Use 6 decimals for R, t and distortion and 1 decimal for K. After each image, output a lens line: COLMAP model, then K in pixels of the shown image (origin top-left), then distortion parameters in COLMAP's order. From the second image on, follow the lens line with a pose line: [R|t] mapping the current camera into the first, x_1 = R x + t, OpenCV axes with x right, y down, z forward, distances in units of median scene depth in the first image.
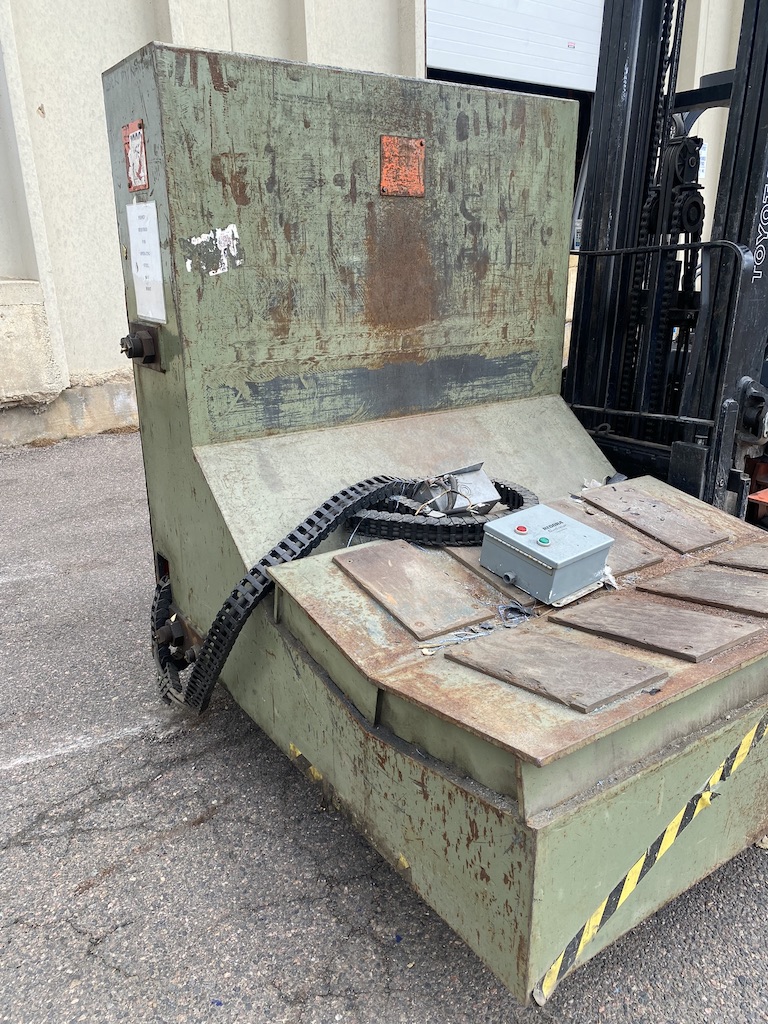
lens RADIAL K [[789.0, 0, 392.8], [0, 789.0, 515.9], [0, 0, 1]] dist [0.006256, -0.002939]
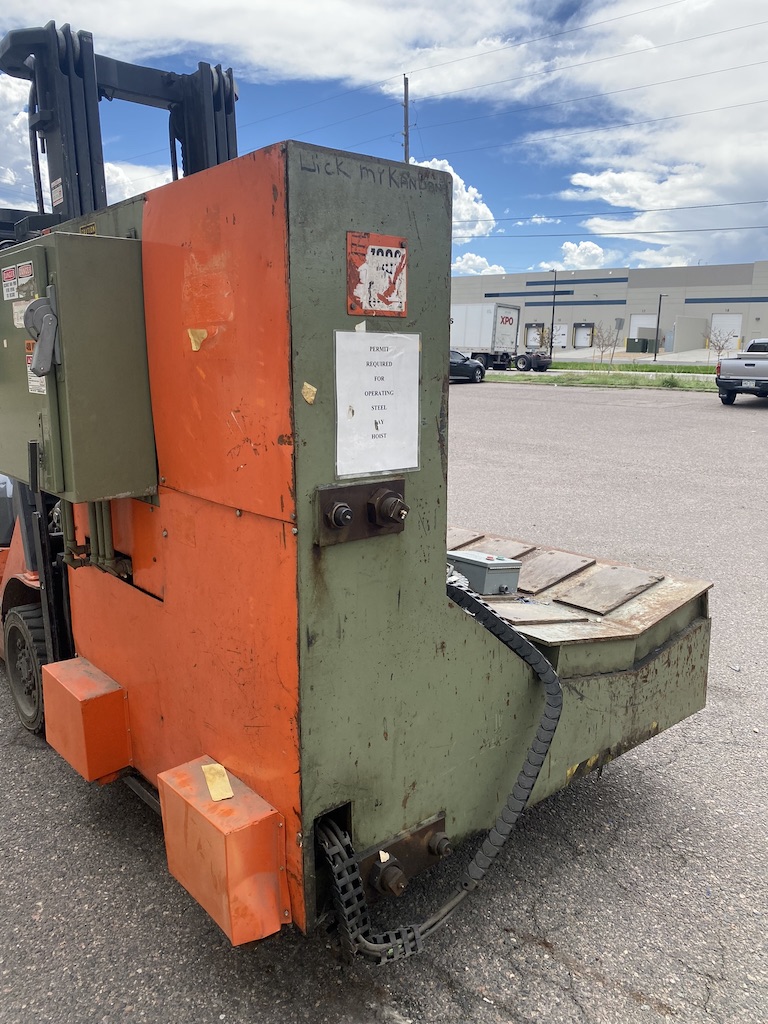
lens RADIAL K [[789.0, 0, 392.8], [0, 789.0, 515.9], [0, 0, 1]] dist [0.006256, -0.002939]
pose [[-0.095065, -0.199992, 0.975175, -1.184415], [0.316675, 0.922647, 0.220090, -0.418501], [-0.943758, 0.329737, -0.024379, 1.129221]]
